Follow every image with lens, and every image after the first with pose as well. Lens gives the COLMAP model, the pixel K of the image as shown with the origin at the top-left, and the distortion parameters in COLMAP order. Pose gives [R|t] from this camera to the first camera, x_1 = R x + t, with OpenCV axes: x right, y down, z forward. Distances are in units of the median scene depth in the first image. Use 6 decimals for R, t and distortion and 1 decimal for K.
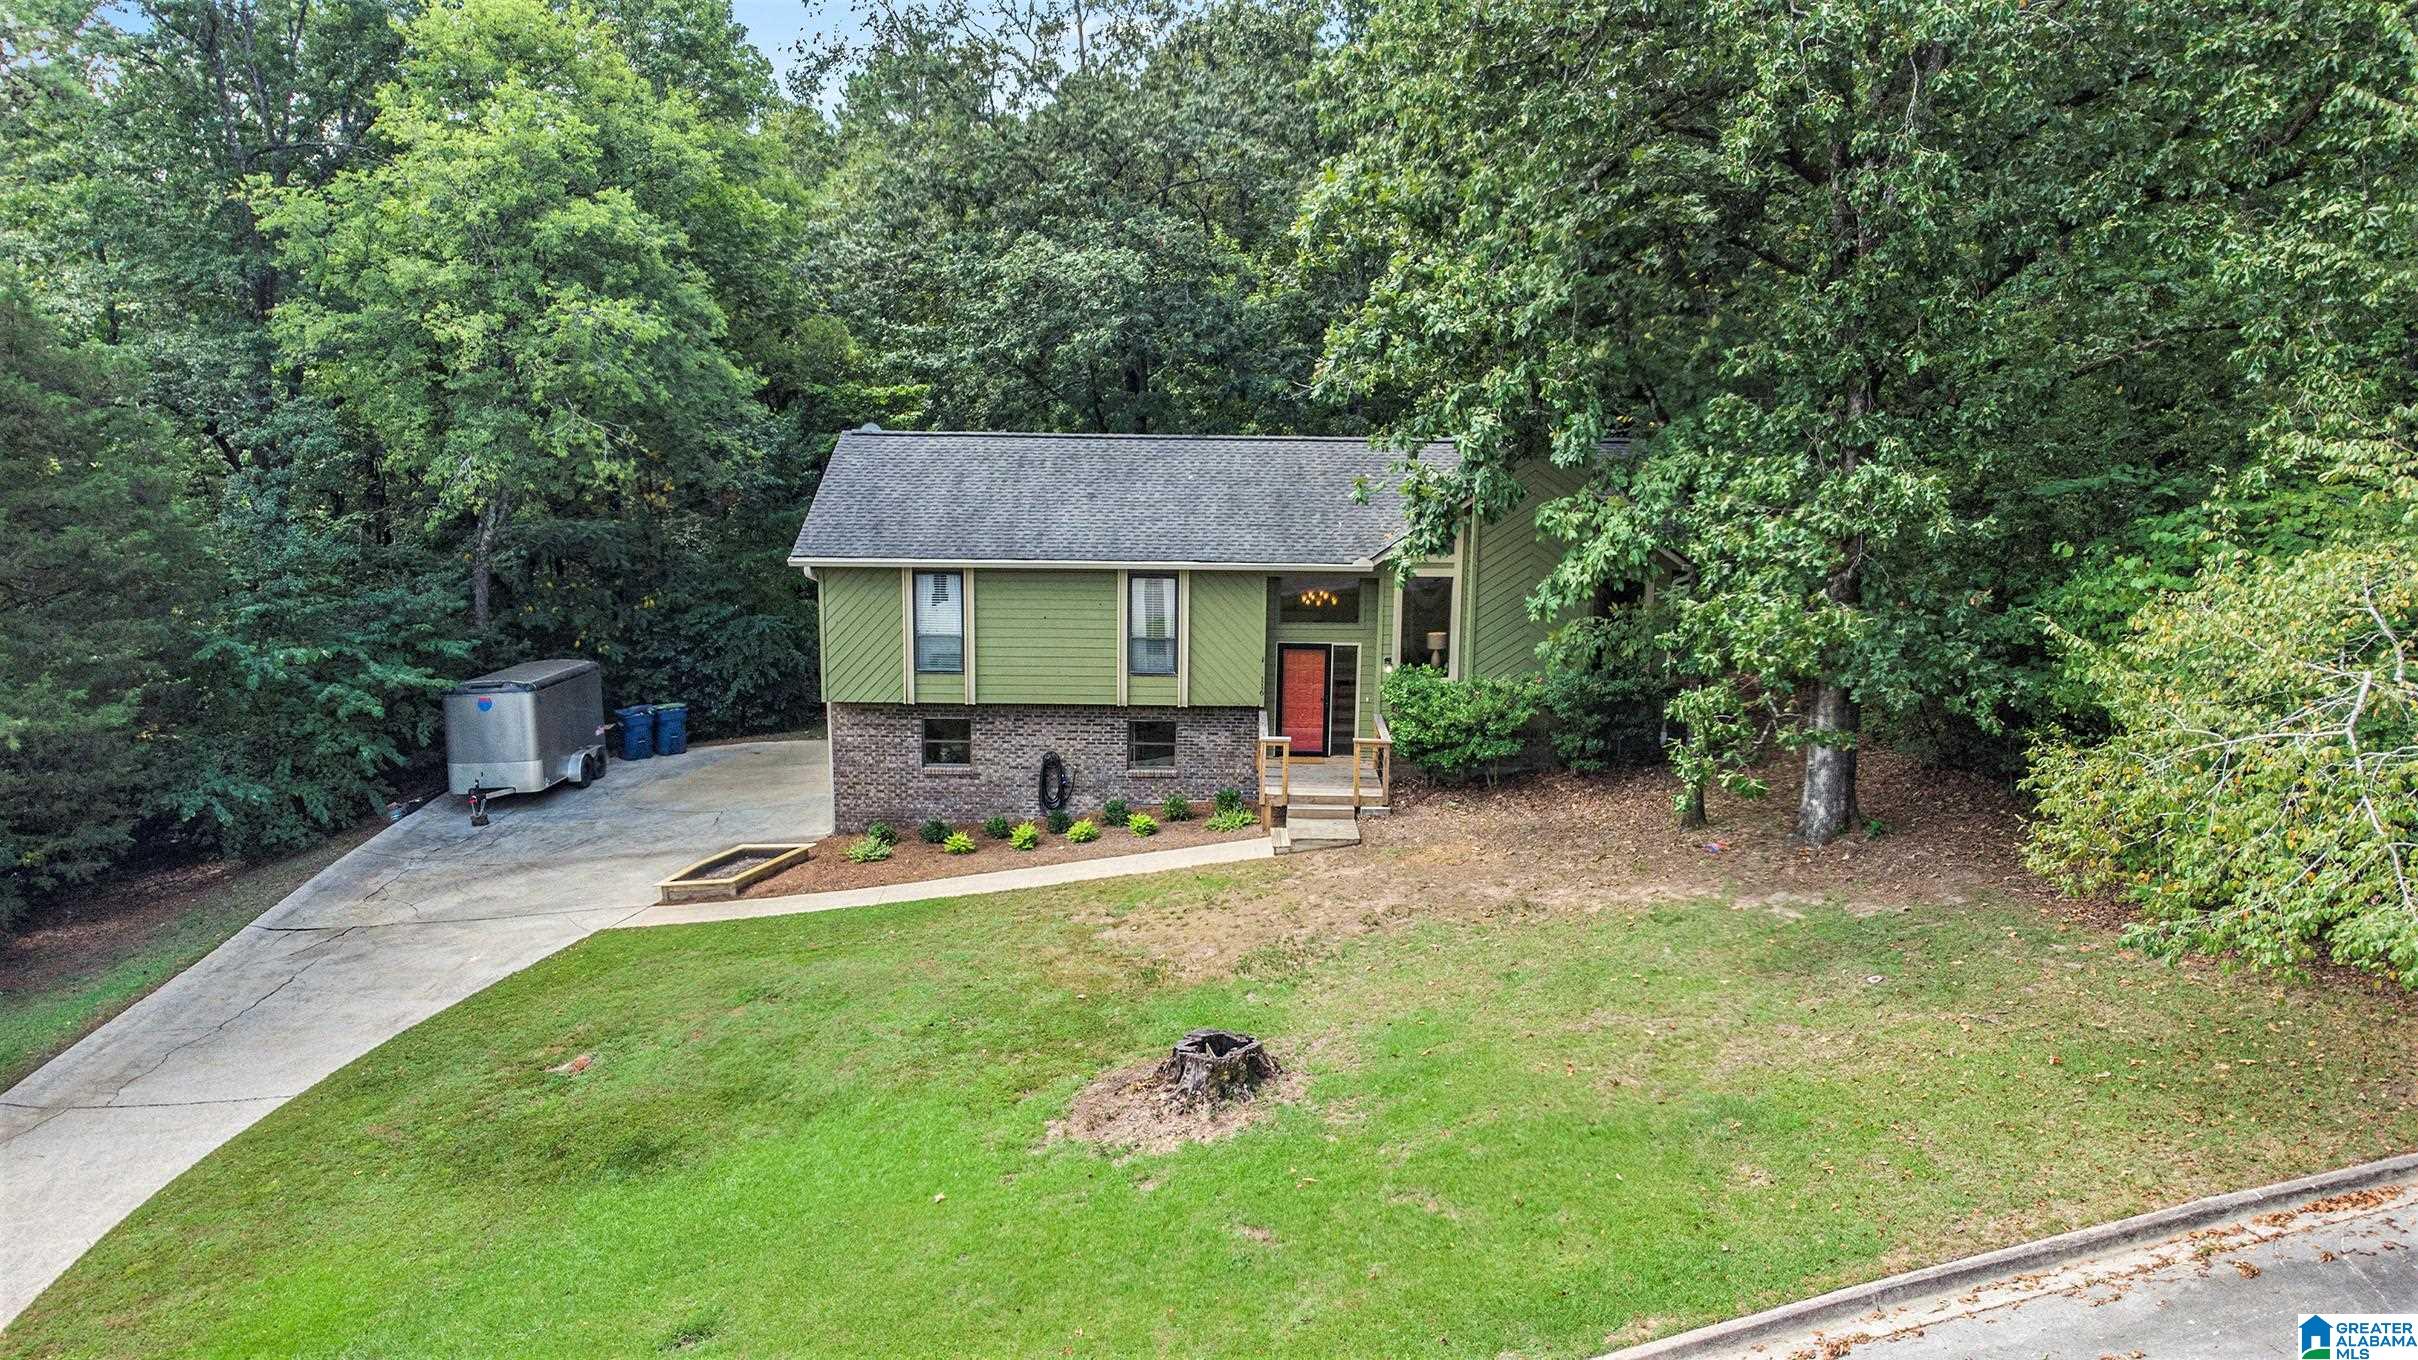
lens RADIAL K [[1804.2, 0, 1209.0], [0, 1804.2, 680.0], [0, 0, 1]] dist [0.001465, -0.002457]
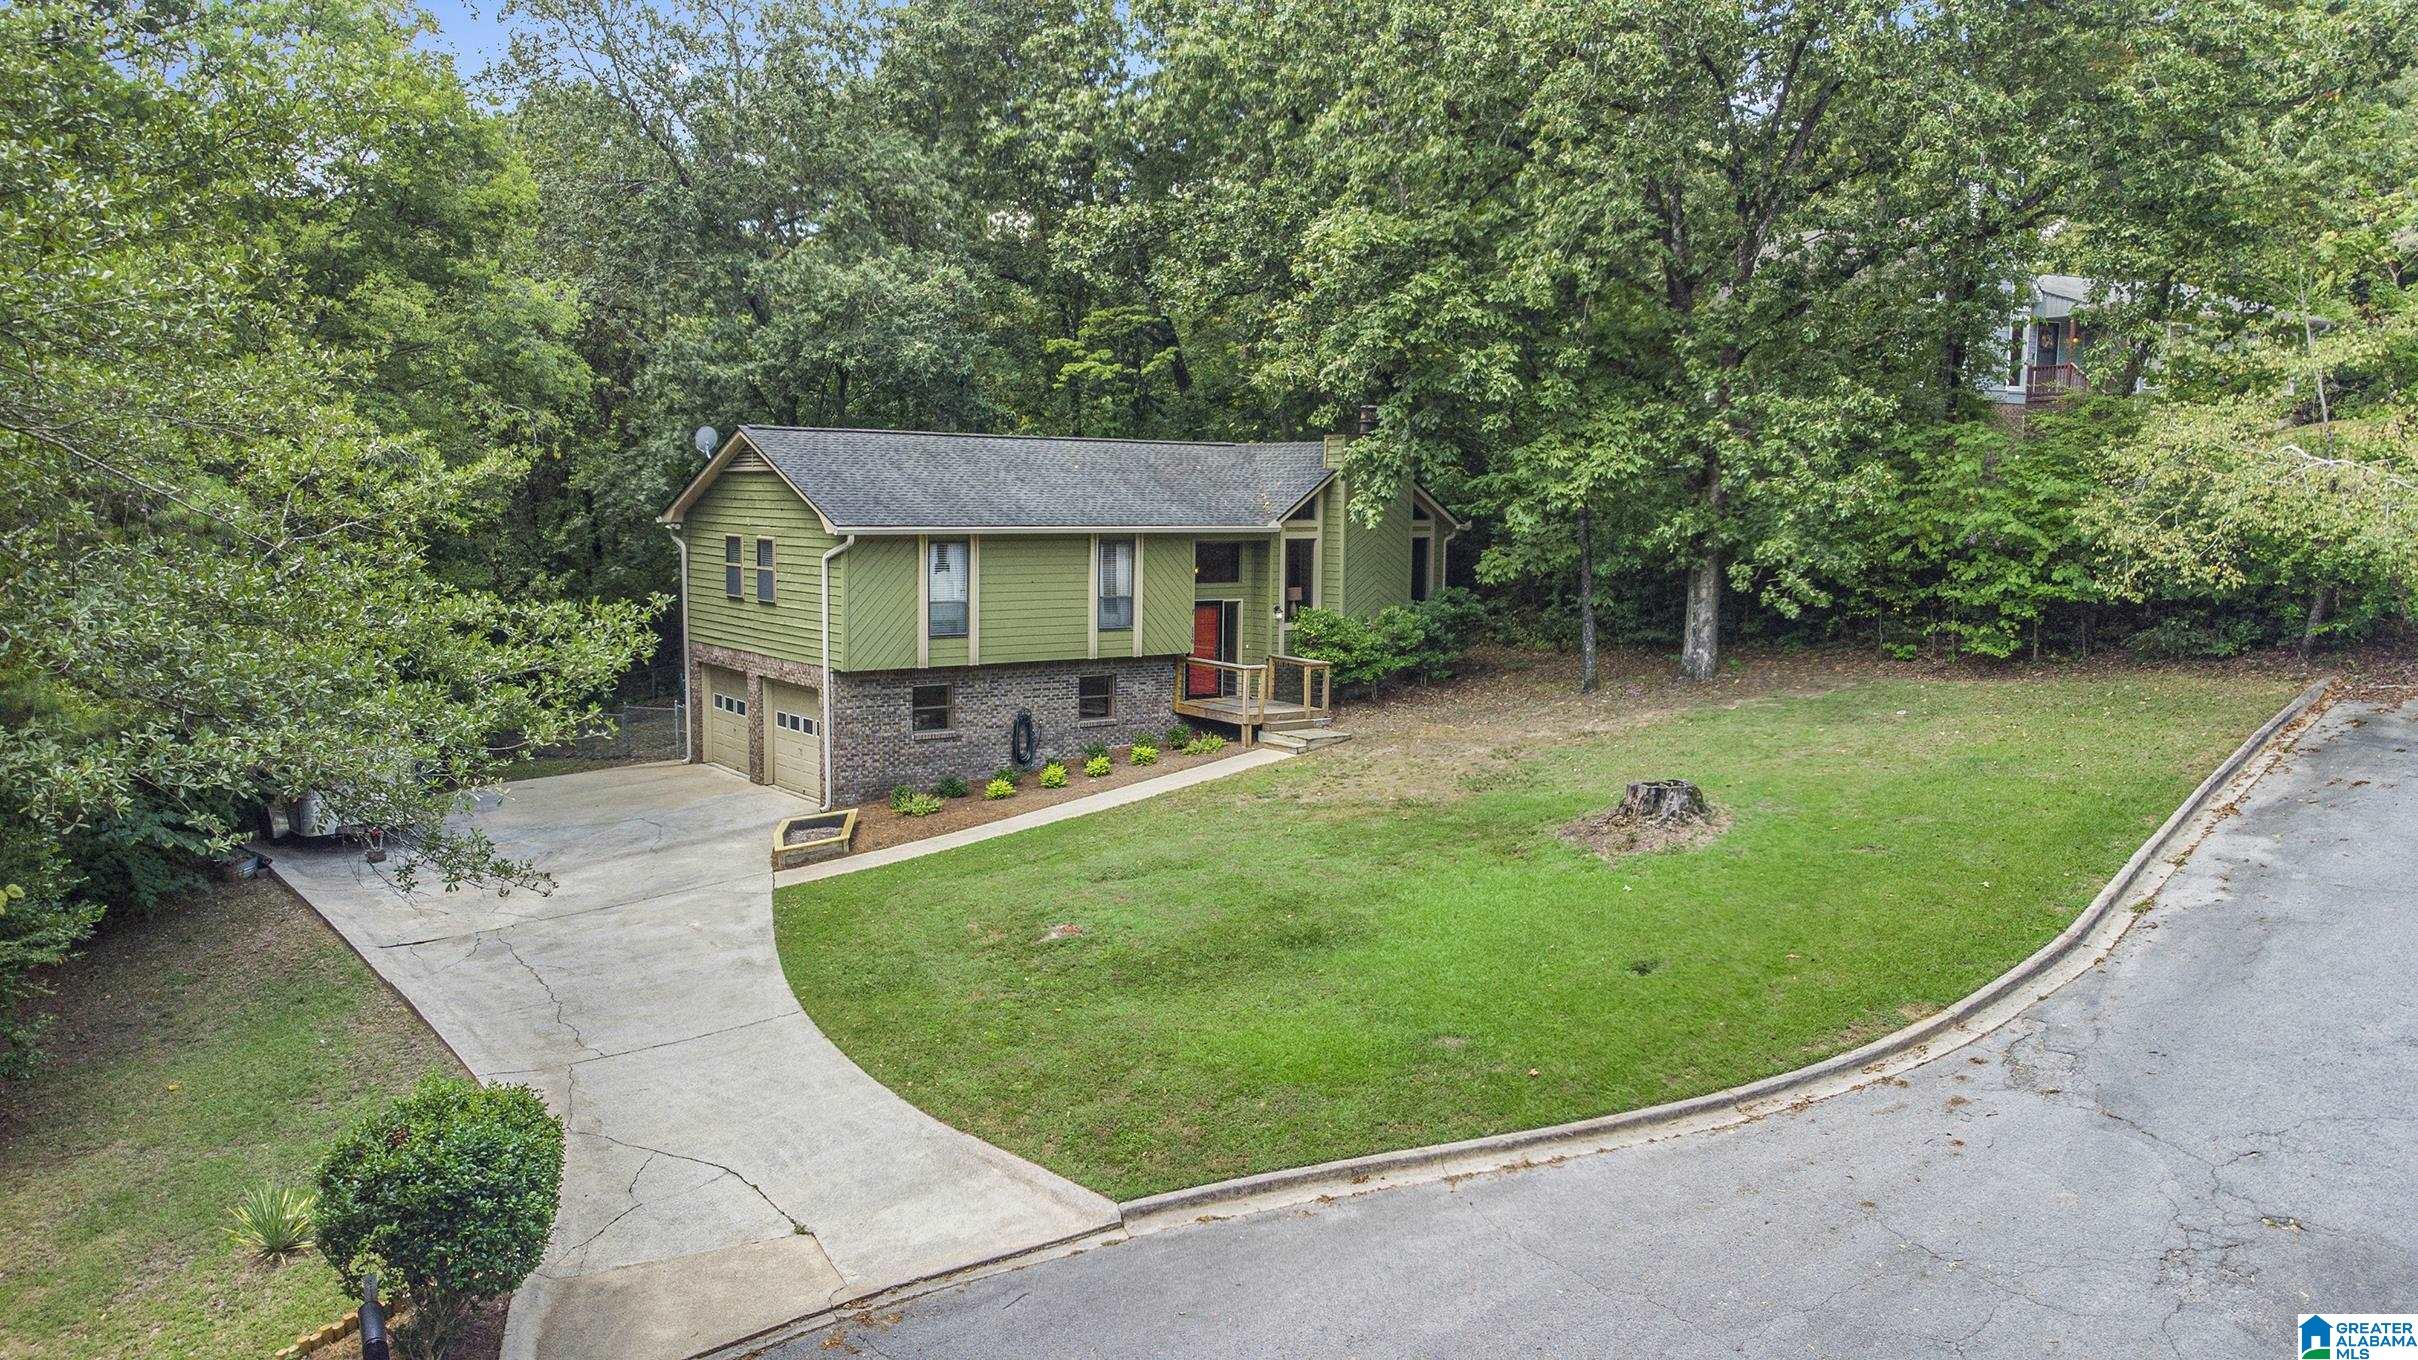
lens RADIAL K [[1804.2, 0, 1209.0], [0, 1804.2, 680.0], [0, 0, 1]] dist [0.001465, -0.002457]
pose [[0.814309, -0.065375, 0.576739, -0.639329], [0.116428, 0.991839, -0.051960, 0.094469], [-0.568635, 0.109460, 0.815275, 0.043572]]
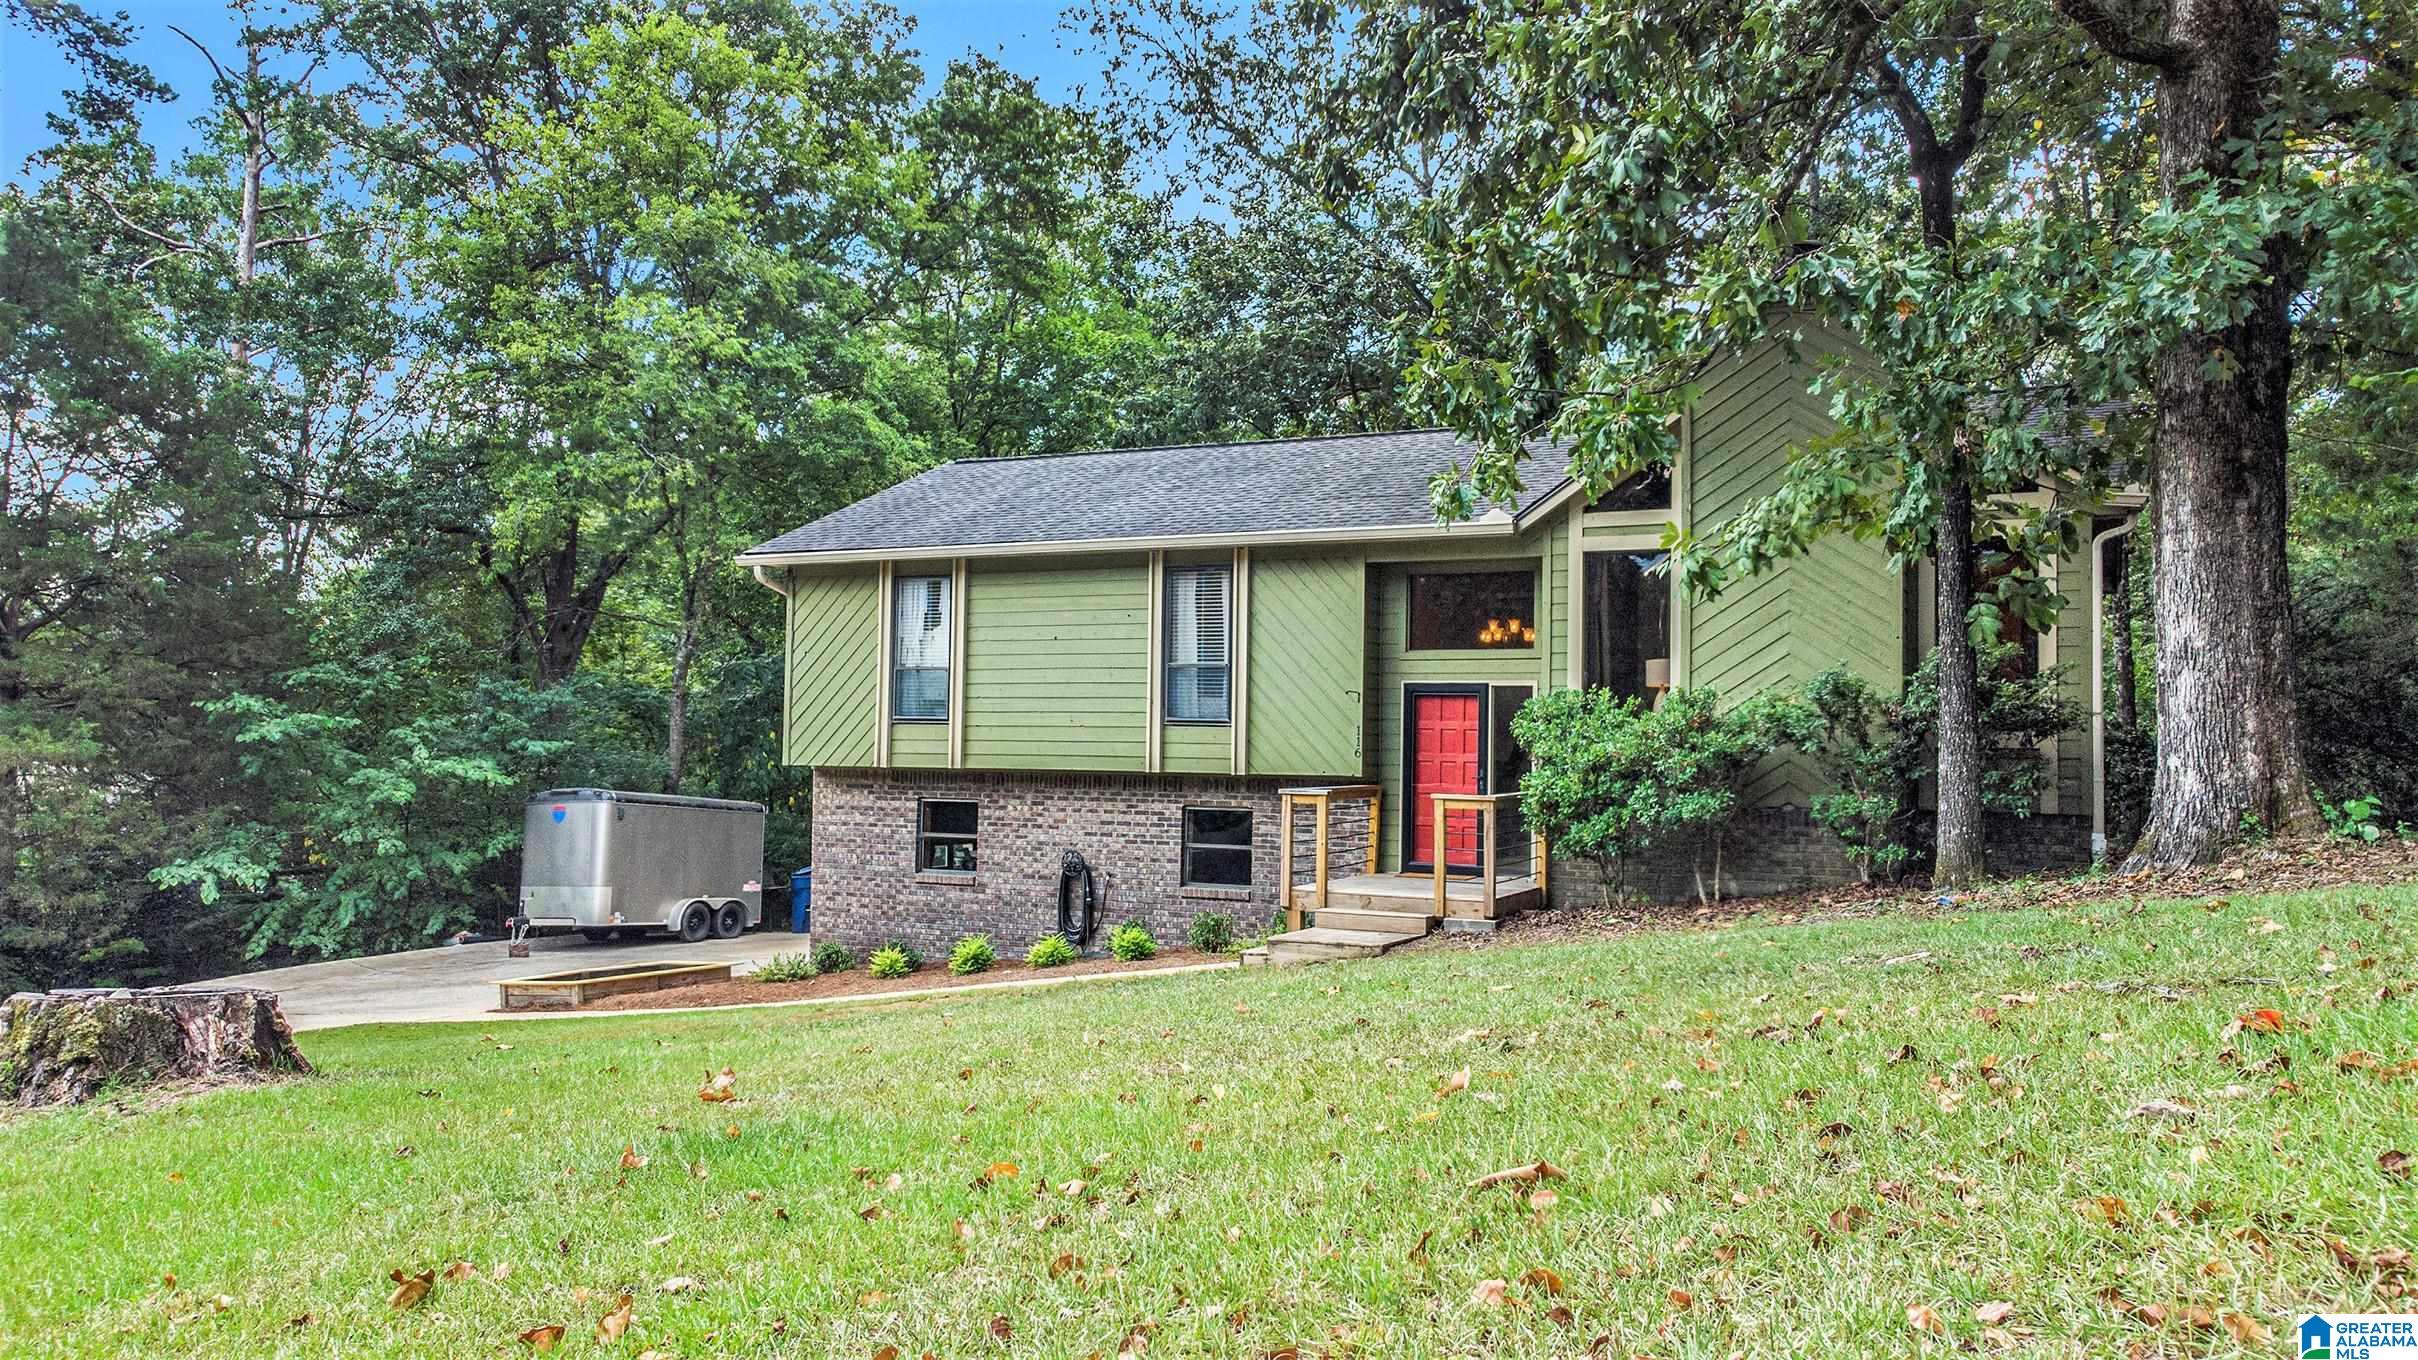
lens RADIAL K [[1804.2, 0, 1209.0], [0, 1804.2, 680.0], [0, 0, 1]] dist [0.001465, -0.002457]
pose [[0.897104, -0.019097, -0.441406, 0.254691], [-0.091347, 0.969462, -0.227594, 0.127413], [0.432272, 0.244497, 0.867964, 0.443717]]
